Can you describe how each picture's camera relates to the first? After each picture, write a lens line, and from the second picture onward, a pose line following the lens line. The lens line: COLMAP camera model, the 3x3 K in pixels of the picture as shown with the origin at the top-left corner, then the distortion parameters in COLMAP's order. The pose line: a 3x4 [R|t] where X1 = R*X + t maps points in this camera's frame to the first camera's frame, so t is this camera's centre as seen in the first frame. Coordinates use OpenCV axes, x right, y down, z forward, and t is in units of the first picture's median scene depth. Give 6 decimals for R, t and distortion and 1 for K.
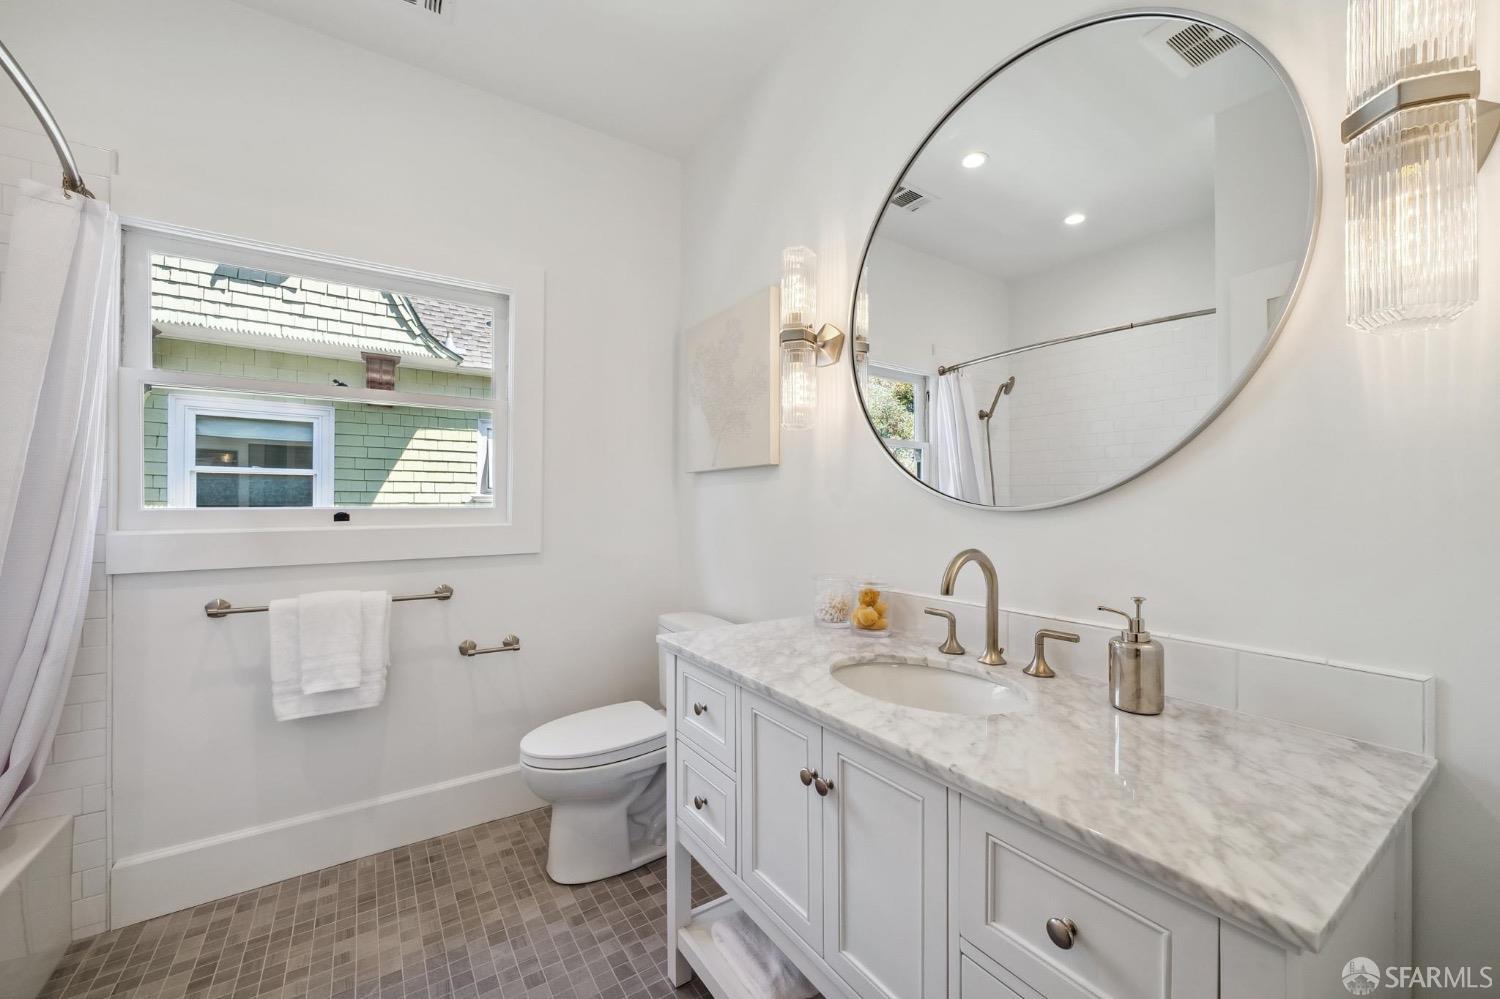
lens RADIAL K [[580.3, 0, 751.0], [0, 580.3, 502.3], [0, 0, 1]] dist [-0.008688, 0.000452]
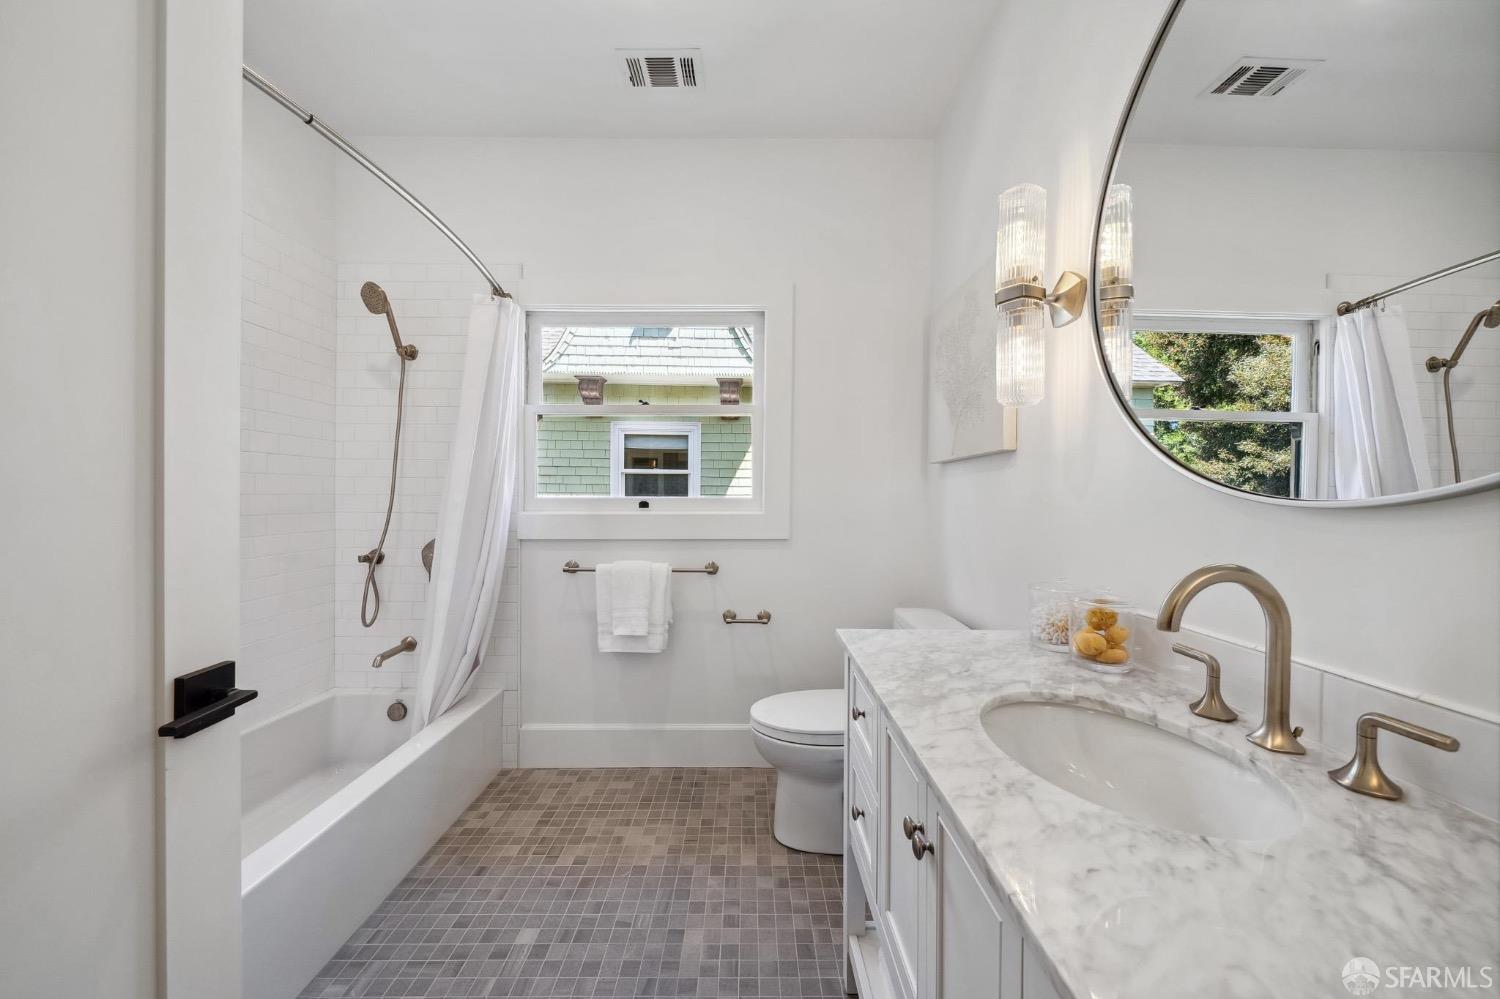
lens RADIAL K [[532.9, 0, 750.8], [0, 532.9, 500.4], [0, 0, 1]] dist [-0.010146, 0.000352]
pose [[0.830656, 0.009211, -0.556709, 0.186325], [-0.004071, 0.999937, 0.010469, 0.002946], [0.556771, -0.006430, 0.830641, 0.148222]]
